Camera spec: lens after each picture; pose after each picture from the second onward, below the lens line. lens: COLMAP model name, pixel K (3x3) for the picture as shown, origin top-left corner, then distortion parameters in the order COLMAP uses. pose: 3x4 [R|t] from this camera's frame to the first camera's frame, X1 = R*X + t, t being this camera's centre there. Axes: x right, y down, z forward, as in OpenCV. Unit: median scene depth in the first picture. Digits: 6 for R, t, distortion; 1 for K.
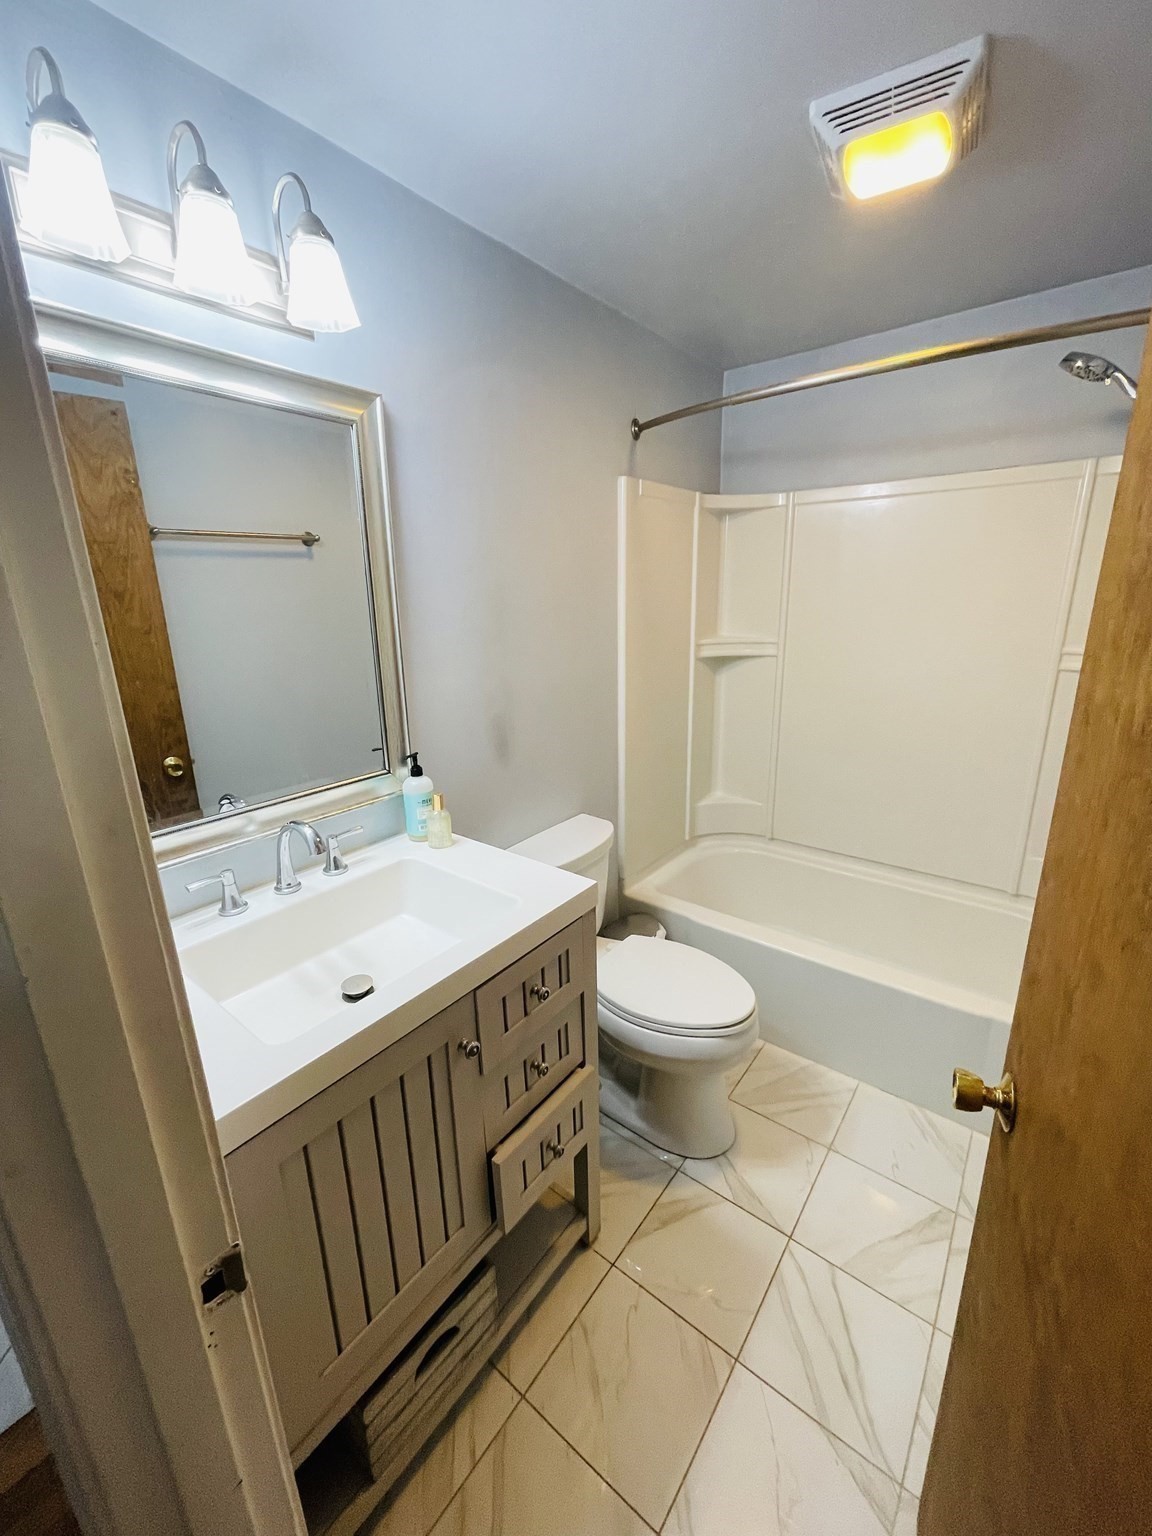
lens RADIAL K [[619.8, 0, 573.4], [0, 619.8, 768.8], [0, 0, 1]] dist [-0.000678, 0.000320]
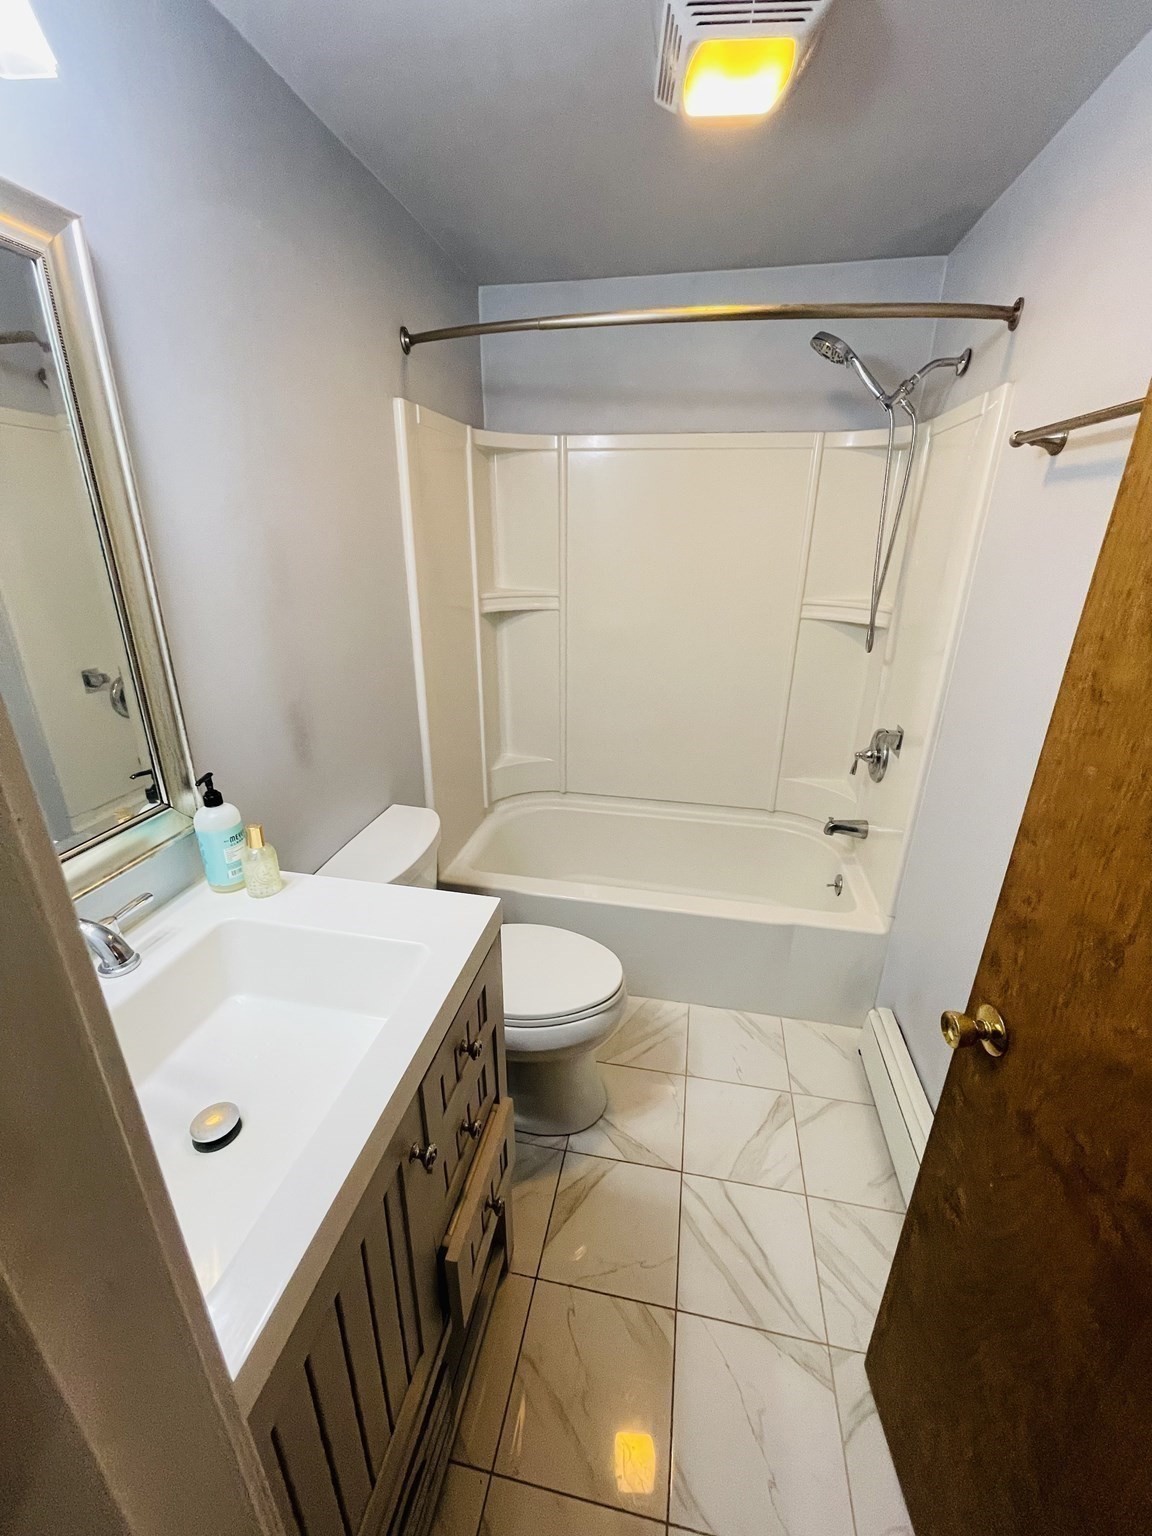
lens RADIAL K [[622.3, 0, 576.0], [0, 622.3, 768.0], [0, 0, 1]] dist [-0.009065, 0.004962]
pose [[0.889215, -0.136892, 0.436528, -0.166426], [0.097649, 0.988986, 0.111227, -0.061904], [-0.446947, -0.056278, 0.892789, 0.150295]]
